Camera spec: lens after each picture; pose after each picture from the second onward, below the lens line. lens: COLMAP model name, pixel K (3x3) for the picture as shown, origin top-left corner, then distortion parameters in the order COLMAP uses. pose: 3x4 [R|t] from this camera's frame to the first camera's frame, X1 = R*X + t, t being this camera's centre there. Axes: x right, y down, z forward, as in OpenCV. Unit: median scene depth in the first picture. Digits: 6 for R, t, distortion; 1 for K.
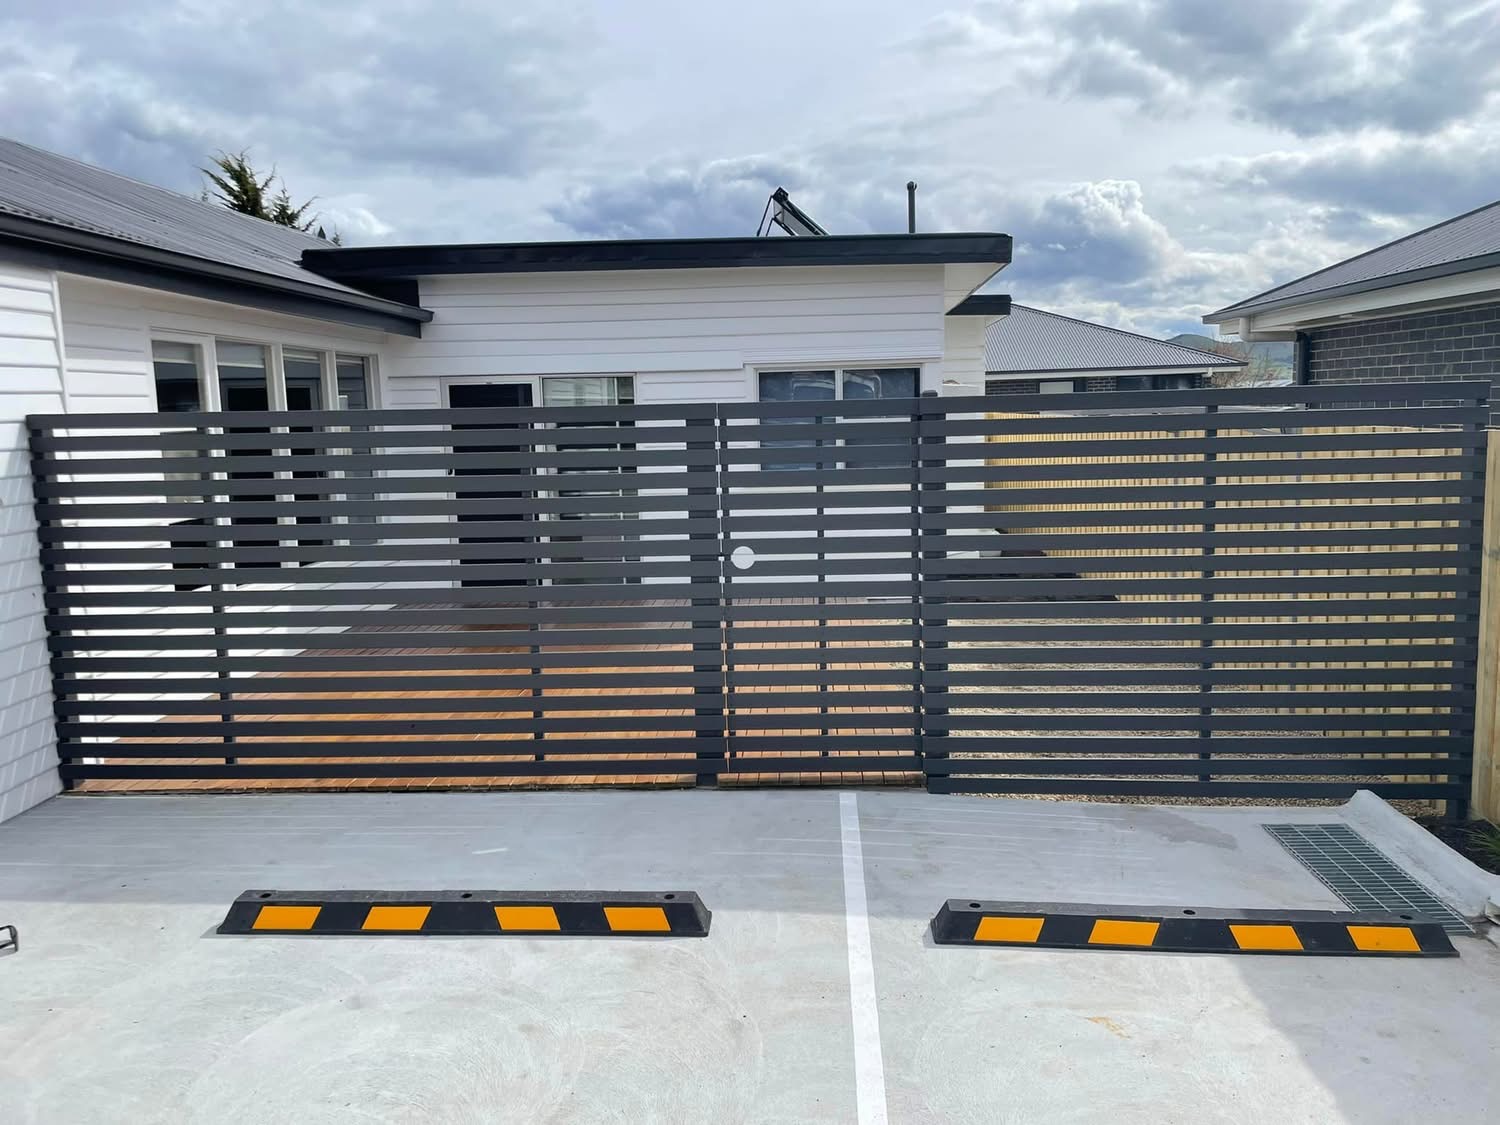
lens RADIAL K [[1216.7, 0, 750.0], [0, 1216.7, 562.5], [0, 0, 1]] dist [-0.002017, -0.003154]
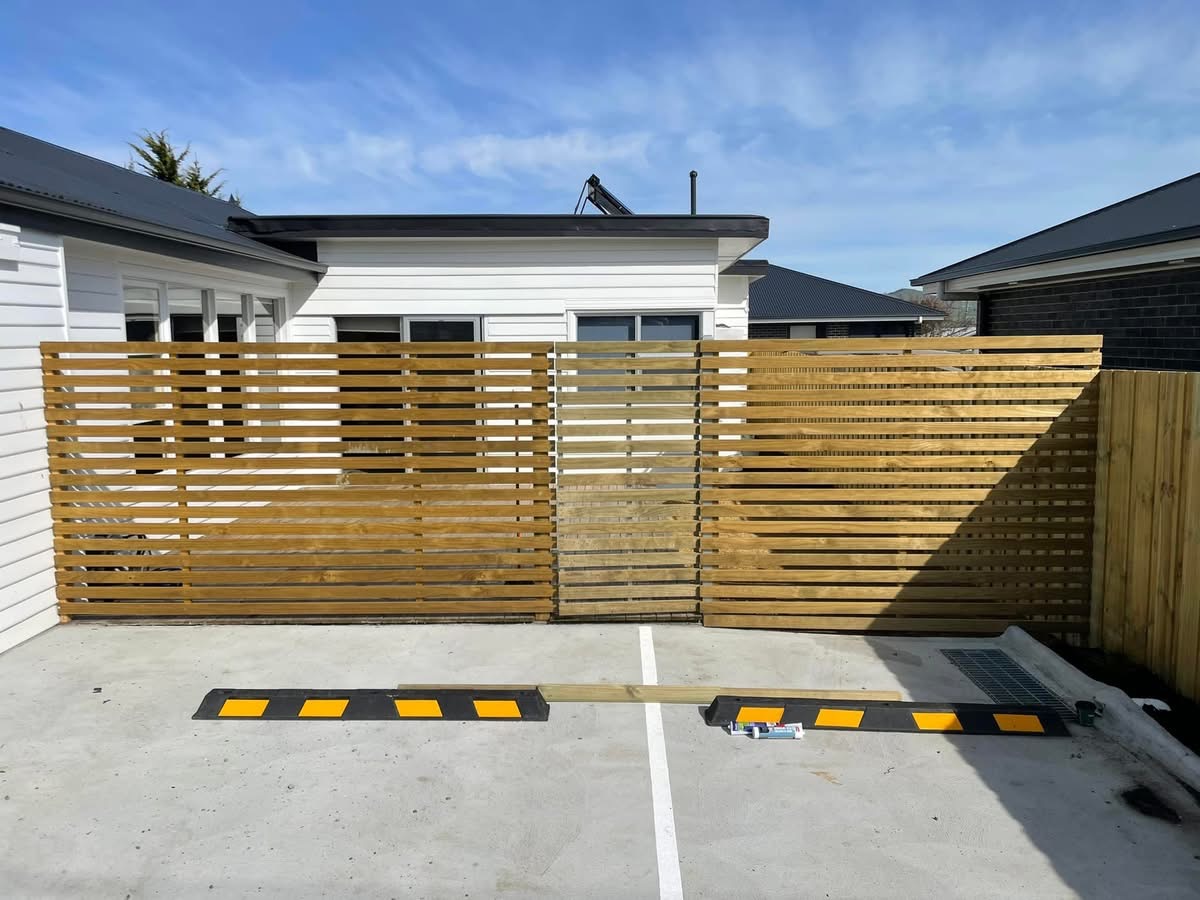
lens RADIAL K [[983.3, 0, 600.0], [0, 983.3, 450.0], [0, 0, 1]] dist [0.003697, 0.003423]
pose [[0.999045, 0.012234, 0.041949, -0.019010], [-0.011580, 0.999808, -0.015799, 0.008037], [-0.042134, 0.015298, 0.998995, -0.108293]]
